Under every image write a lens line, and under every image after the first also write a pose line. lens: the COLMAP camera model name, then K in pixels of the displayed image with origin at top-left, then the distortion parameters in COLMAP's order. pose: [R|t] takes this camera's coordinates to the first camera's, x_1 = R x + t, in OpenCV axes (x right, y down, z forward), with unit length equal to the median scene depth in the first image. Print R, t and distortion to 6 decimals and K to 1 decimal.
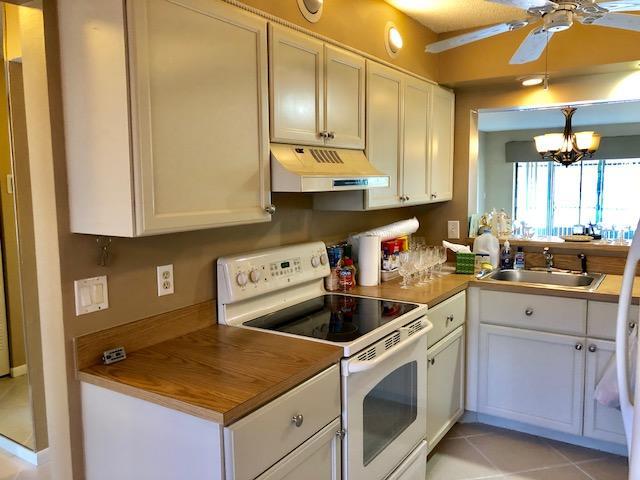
lens RADIAL K [[529.9, 0, 320.6], [0, 529.9, 239.1], [0, 0, 1]] dist [-0.003403, 0.000913]
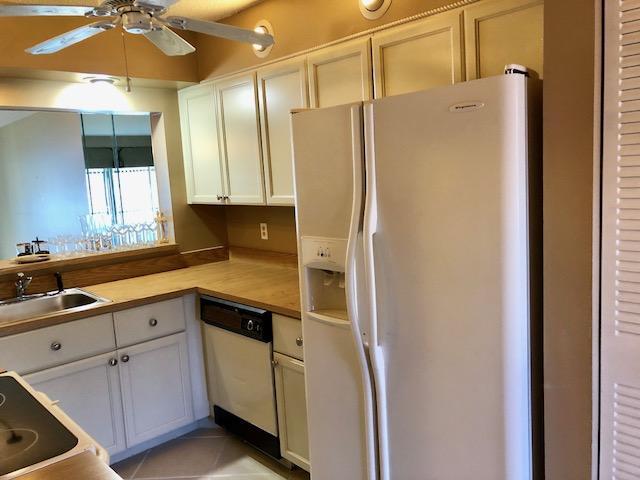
lens RADIAL K [[529.9, 0, 320.2], [0, 529.9, 239.7], [0, 0, 1]] dist [-0.003403, 0.000913]
pose [[0.238007, -0.120979, 0.963700, -0.316967], [0.166755, 0.982569, 0.082164, -0.030952], [-0.956842, 0.141146, 0.254032, 0.356340]]
